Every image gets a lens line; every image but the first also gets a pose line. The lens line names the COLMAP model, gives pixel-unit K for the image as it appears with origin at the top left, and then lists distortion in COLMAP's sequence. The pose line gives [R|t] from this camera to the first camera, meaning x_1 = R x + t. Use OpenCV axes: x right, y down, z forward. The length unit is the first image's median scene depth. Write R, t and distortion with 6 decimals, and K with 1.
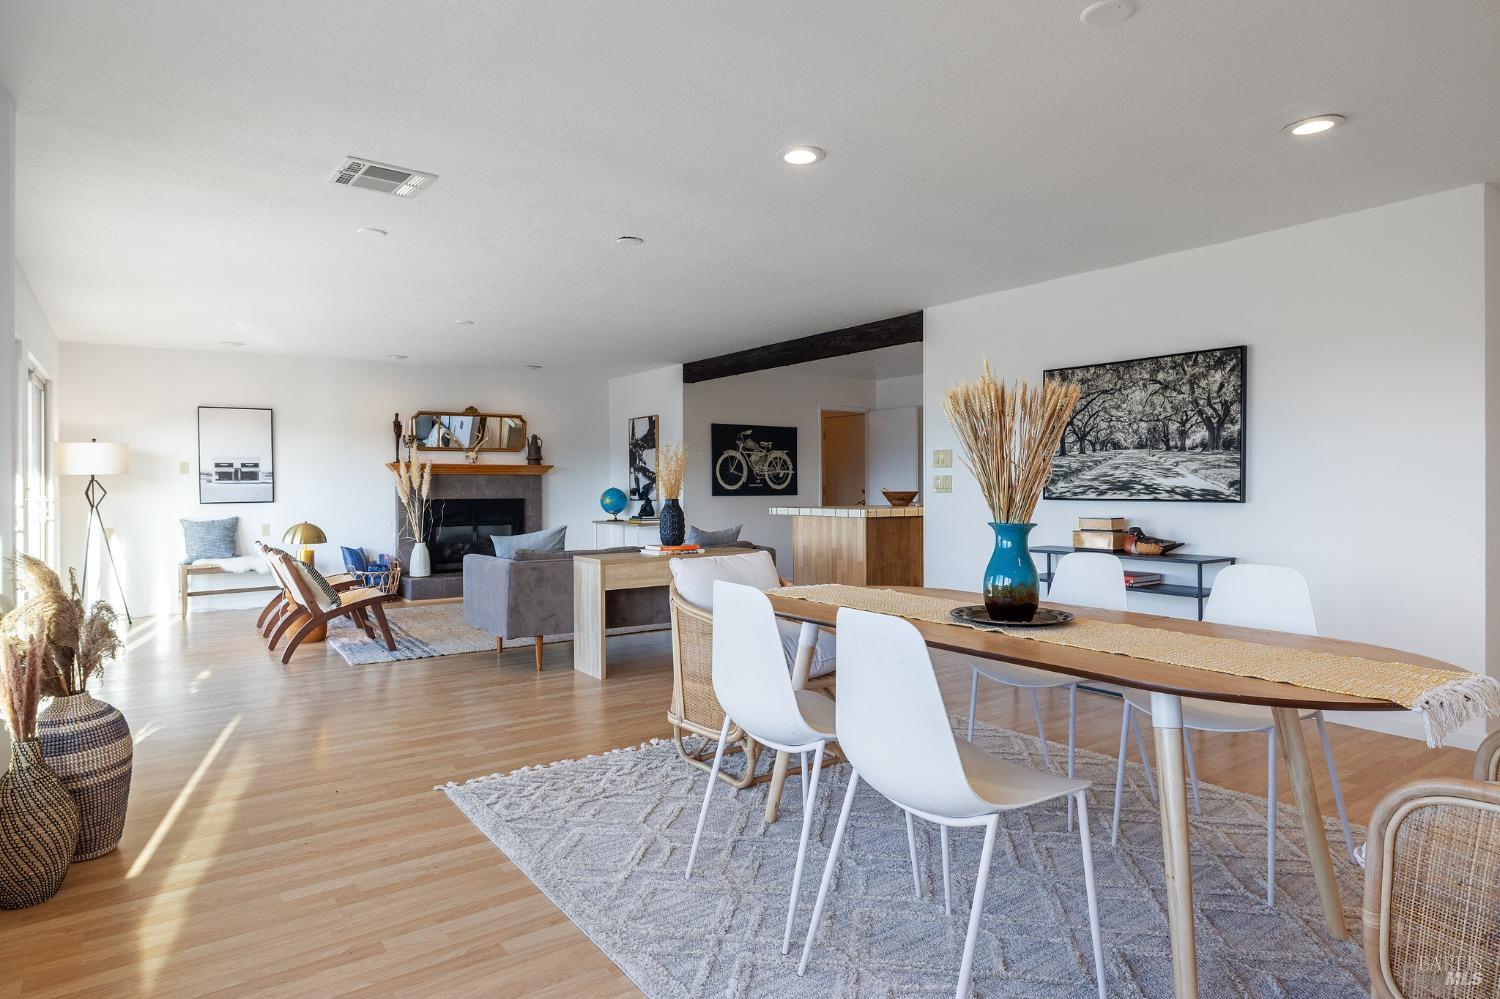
lens RADIAL K [[841.9, 0, 755.7], [0, 841.9, 511.6], [0, 0, 1]] dist [0.003032, -0.001140]
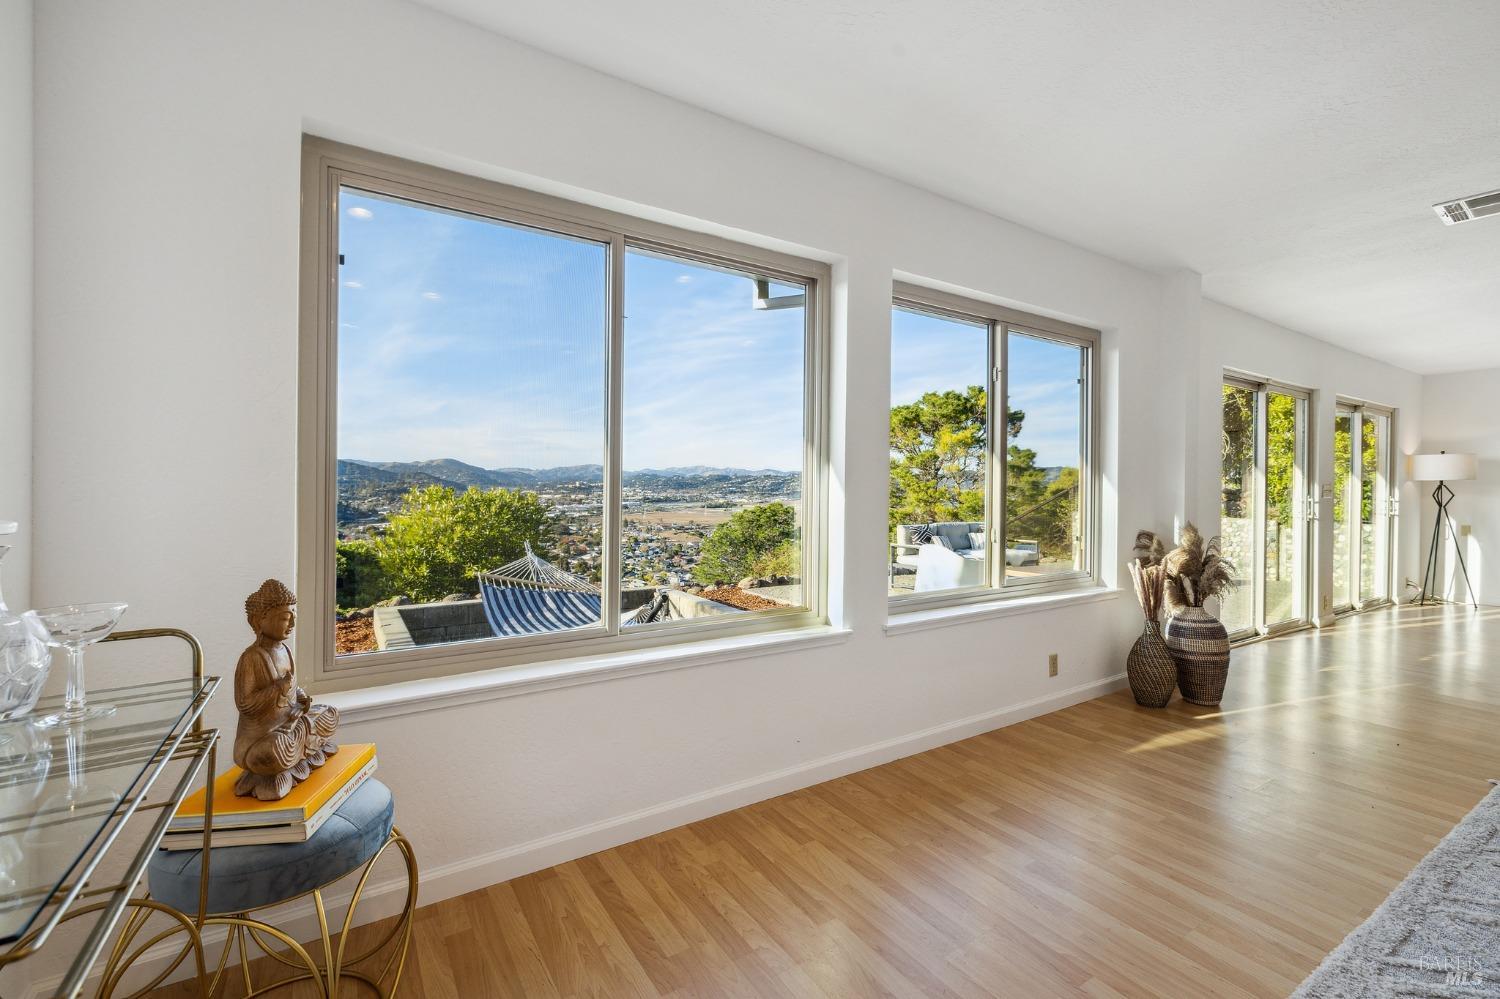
lens RADIAL K [[648.2, 0, 745.4], [0, 648.2, 479.7], [0, 0, 1]] dist [0.000306, 0.001058]
pose [[-0.065978, -0.000215, -0.997821, 0.176890], [-0.042336, 0.999100, 0.002584, -0.003358], [0.996923, 0.042414, -0.065928, 0.044027]]
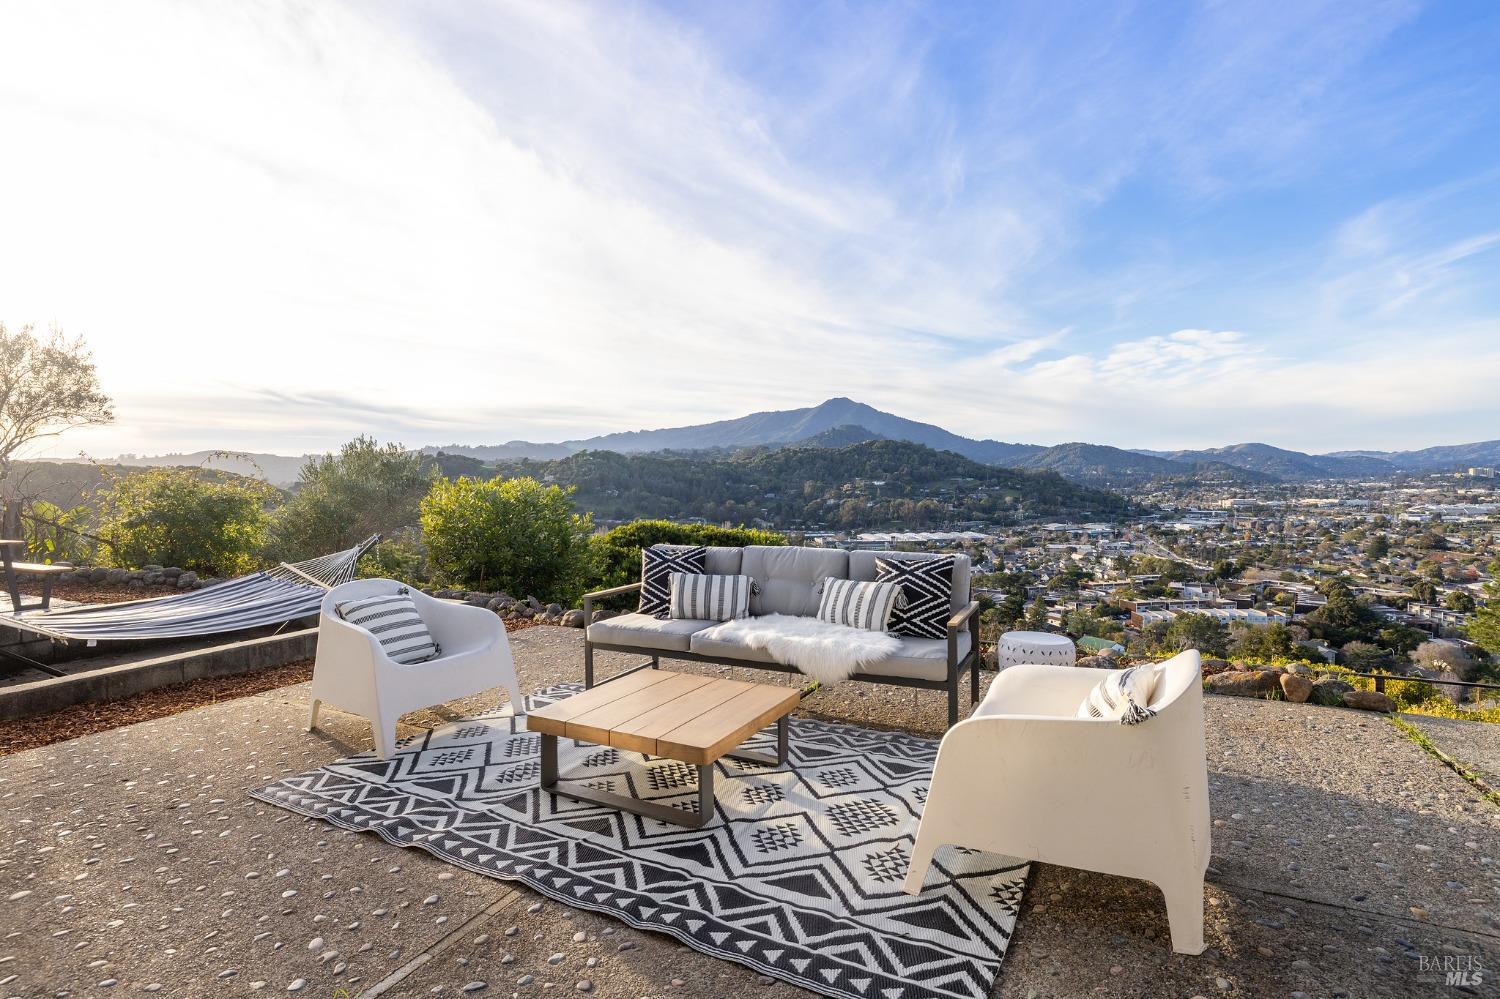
lens RADIAL K [[754.7, 0, 755.7], [0, 754.7, 497.9], [0, 0, 1]] dist [-0.004609, 0.002497]
pose [[-0.887461, 0.029258, -0.459953, -0.618319], [0.001421, 0.998152, 0.060752, -0.008561], [0.460881, 0.053262, -0.885862, 0.726129]]
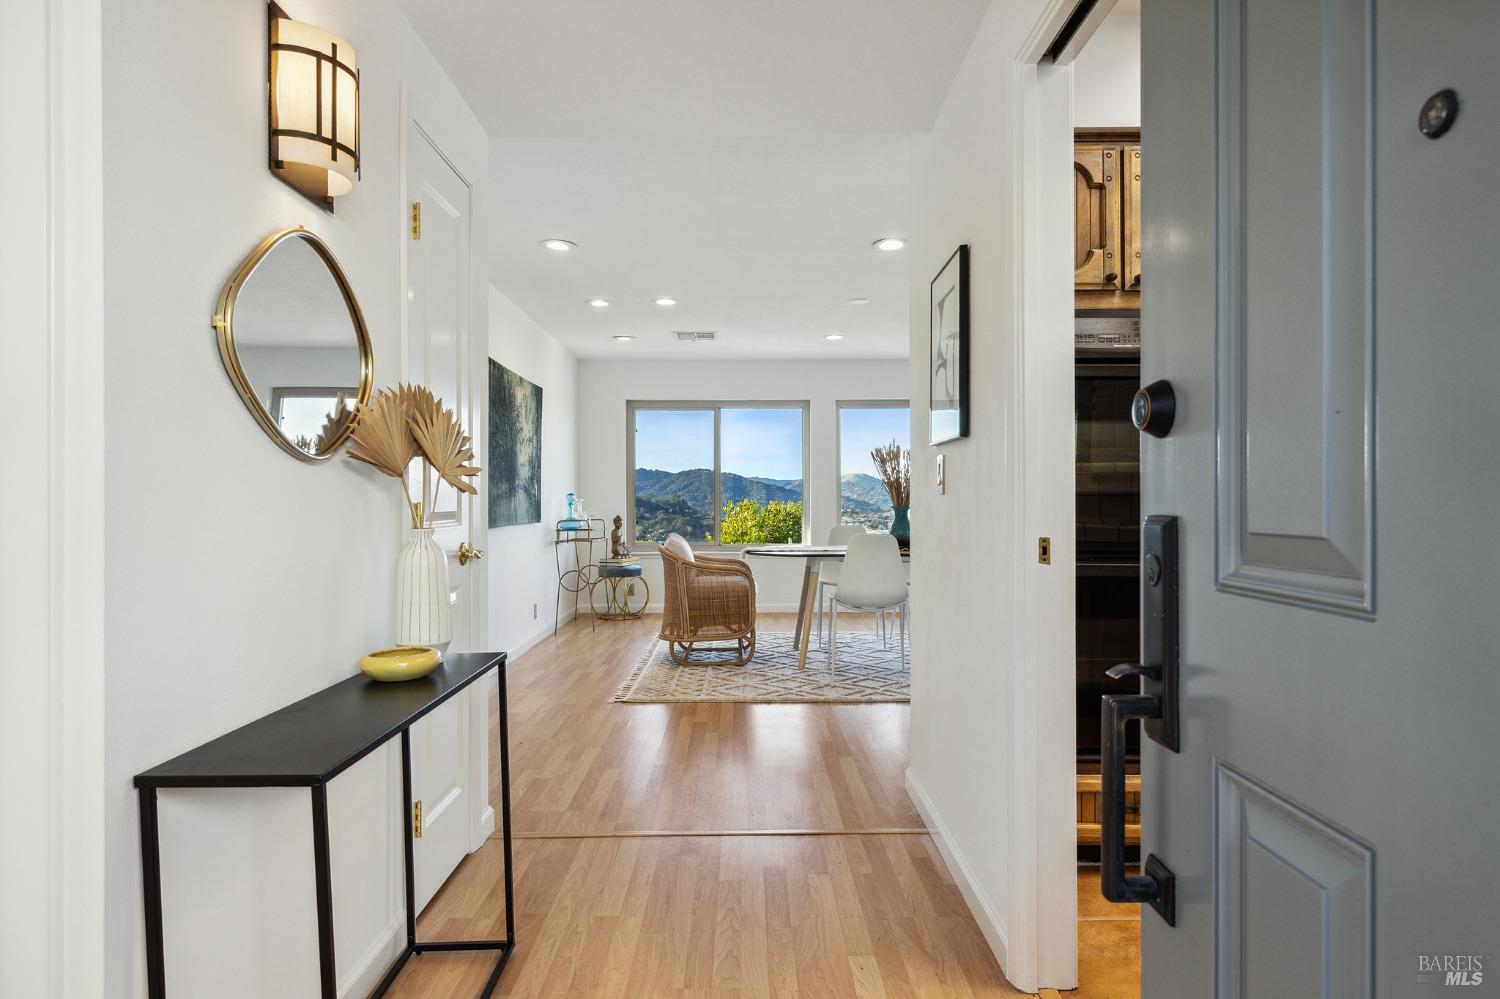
lens RADIAL K [[841.9, 0, 740.4], [0, 841.9, 508.2], [0, 0, 1]] dist [0.003032, -0.001140]
pose [[-0.596831, 0.015745, -0.802213, 0.683202], [-0.017899, 0.999297, 0.032929, -0.013408], [0.802168, 0.034012, -0.596130, 0.573277]]
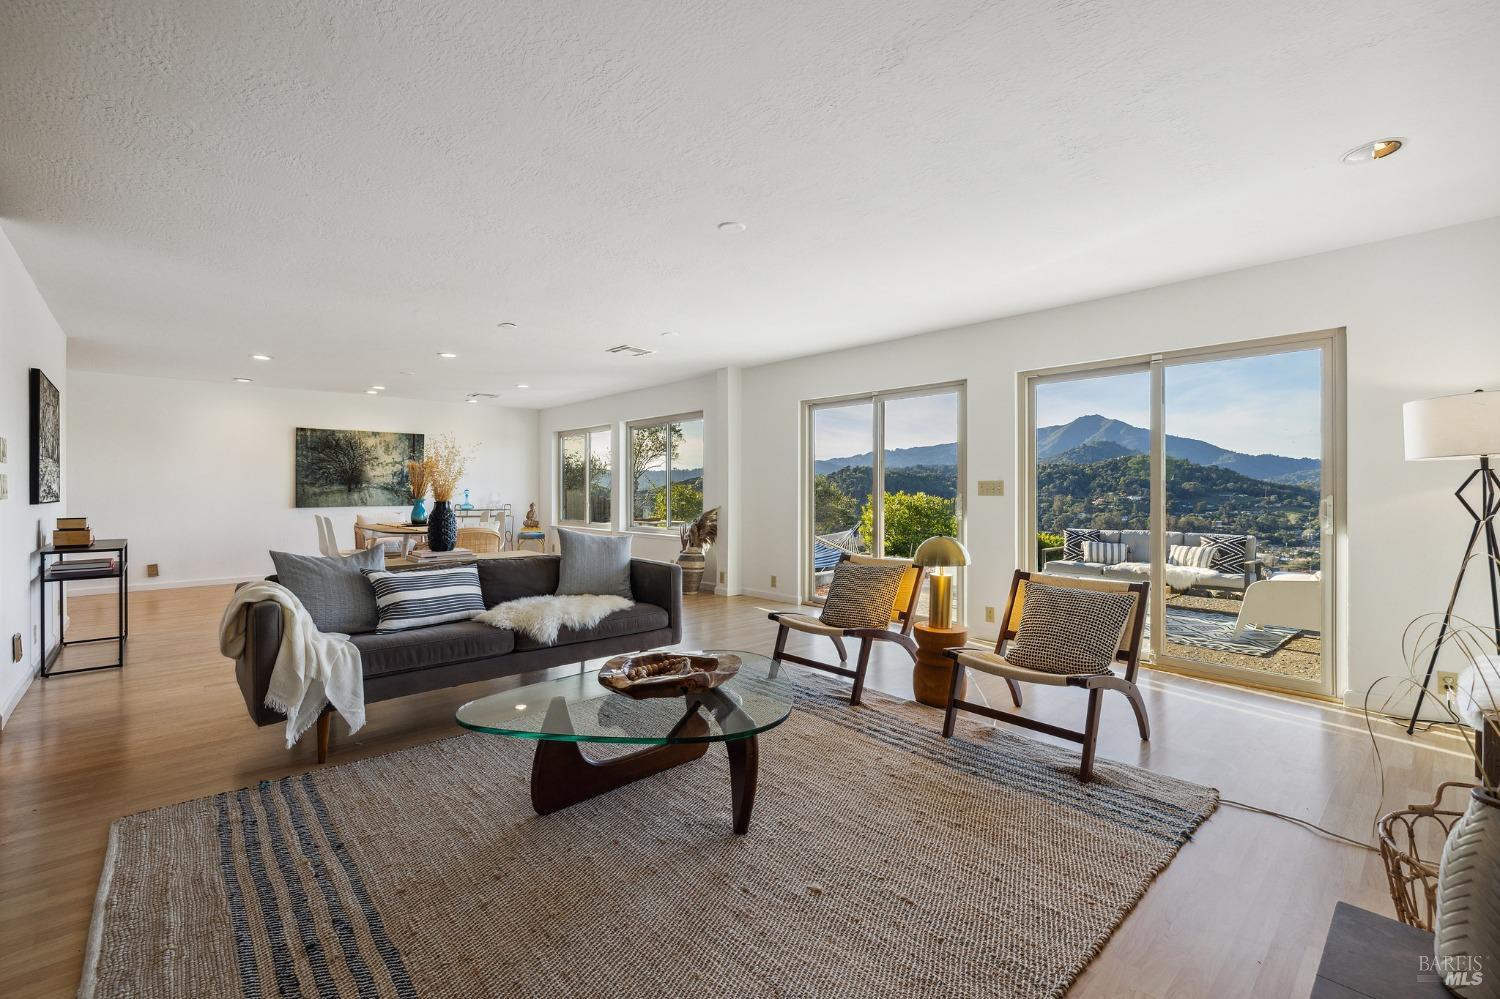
lens RADIAL K [[648.2, 0, 744.2], [0, 648.2, 488.2], [0, 0, 1]] dist [0.000306, 0.001058]
pose [[-0.995027, 0.006452, -0.099397, -0.234196], [0.003470, 0.999539, 0.030148, -0.032675], [0.099545, 0.029653, -0.994591, 1.116113]]
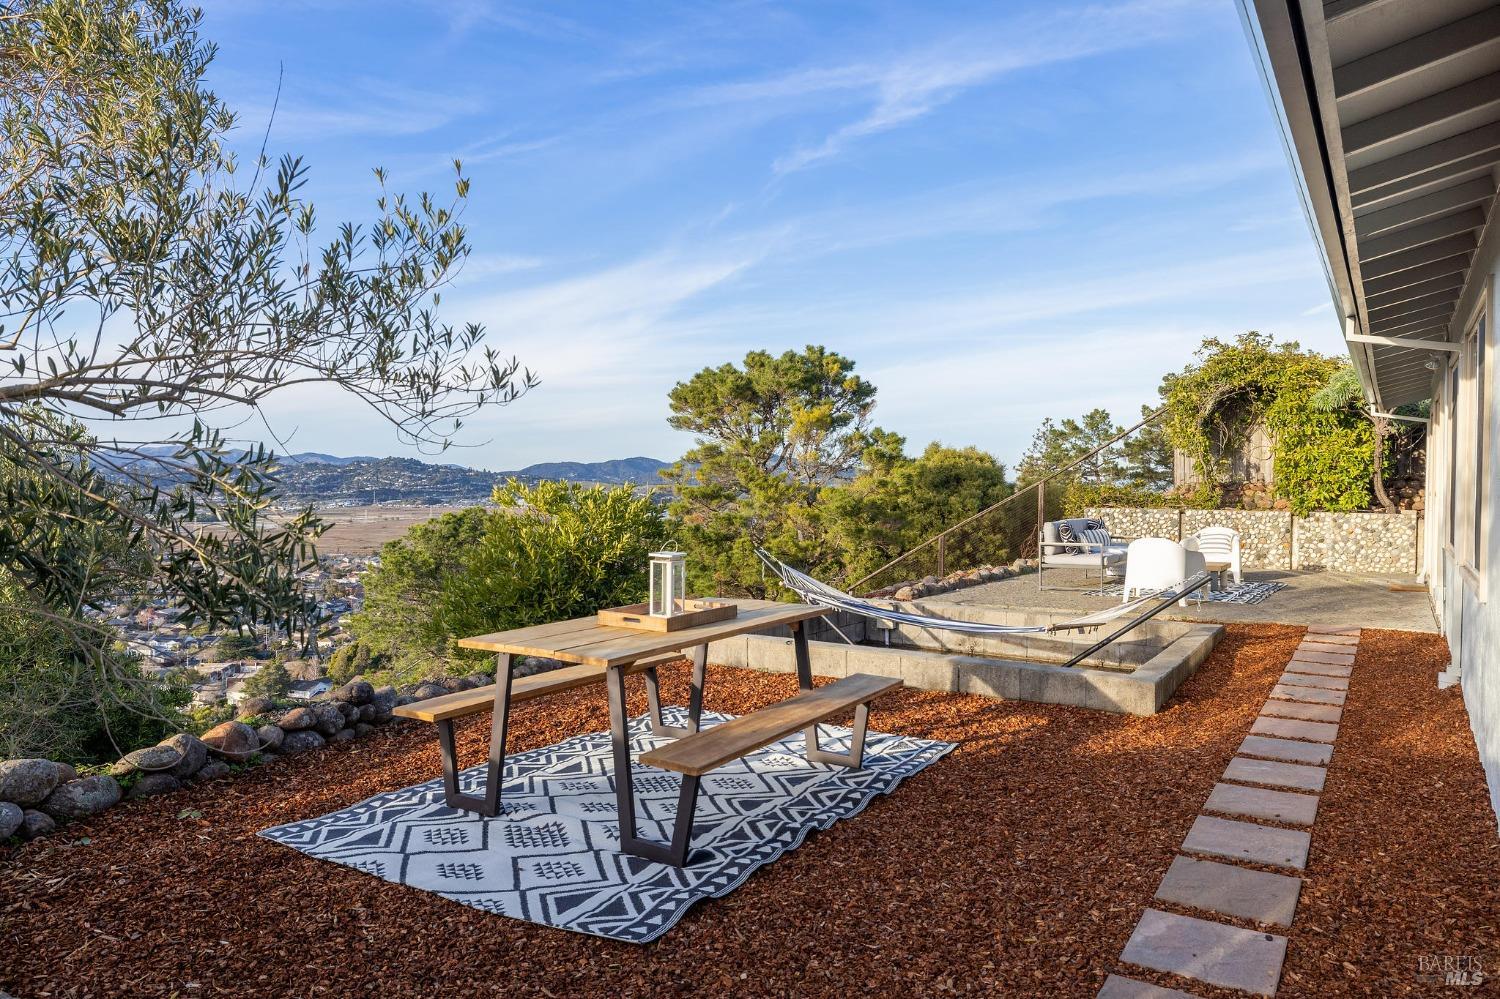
lens RADIAL K [[1032.2, 0, 740.0], [0, 1032.2, 501.7], [0, 0, 1]] dist [0.004263, 0.003294]
pose [[0.363342, 0.027361, -0.931254, 0.366119], [-0.039729, 0.999114, 0.013854, 0.026287], [0.930809, 0.031964, 0.364107, -0.701096]]
